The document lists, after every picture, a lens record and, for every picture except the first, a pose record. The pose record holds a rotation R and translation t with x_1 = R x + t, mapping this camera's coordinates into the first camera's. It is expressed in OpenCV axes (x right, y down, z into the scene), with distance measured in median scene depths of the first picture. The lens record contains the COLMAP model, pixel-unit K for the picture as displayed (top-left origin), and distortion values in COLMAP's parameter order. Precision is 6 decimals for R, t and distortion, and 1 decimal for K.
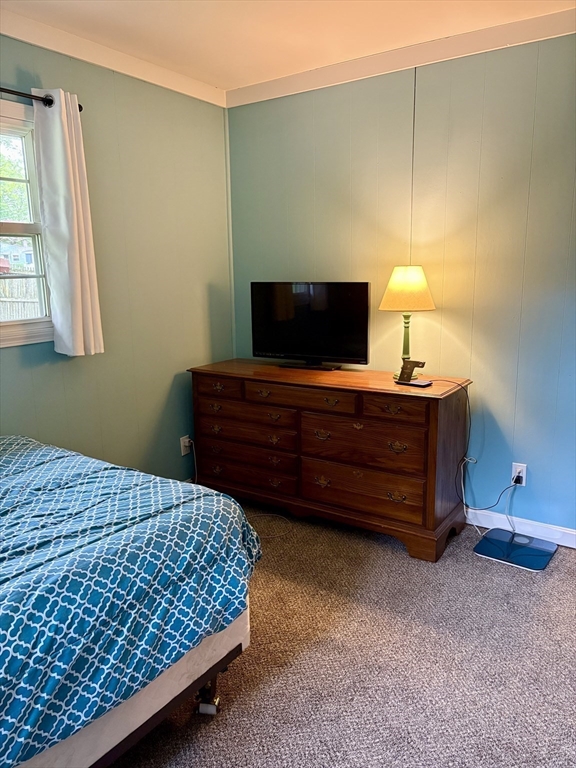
lens RADIAL K [[587.2, 0, 288.0], [0, 587.2, 384.0], [0, 0, 1]] dist [0.030043, -0.002192]
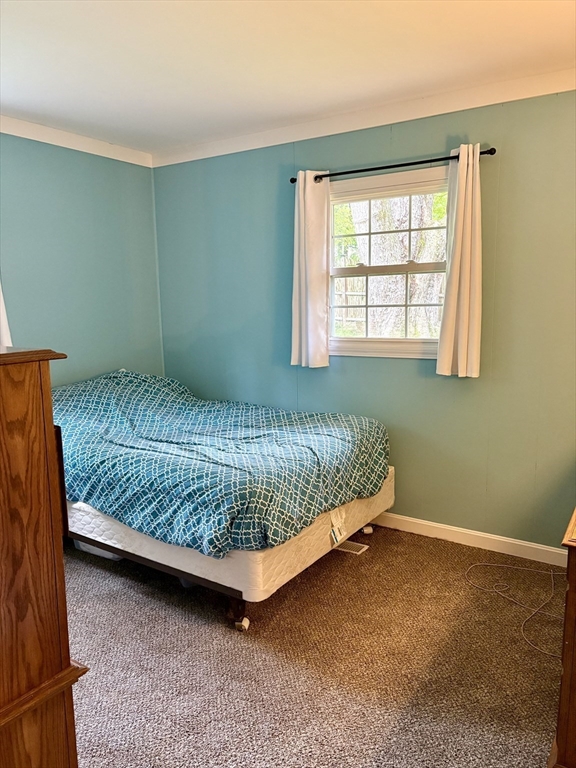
lens RADIAL K [[587.2, 0, 288.0], [0, 587.2, 384.0], [0, 0, 1]] dist [0.030043, -0.002192]
pose [[0.005577, 0.165471, -0.986199, 1.132100], [-0.177333, 0.970747, 0.161875, -0.236564], [0.984135, 0.173983, 0.034757, 0.977938]]
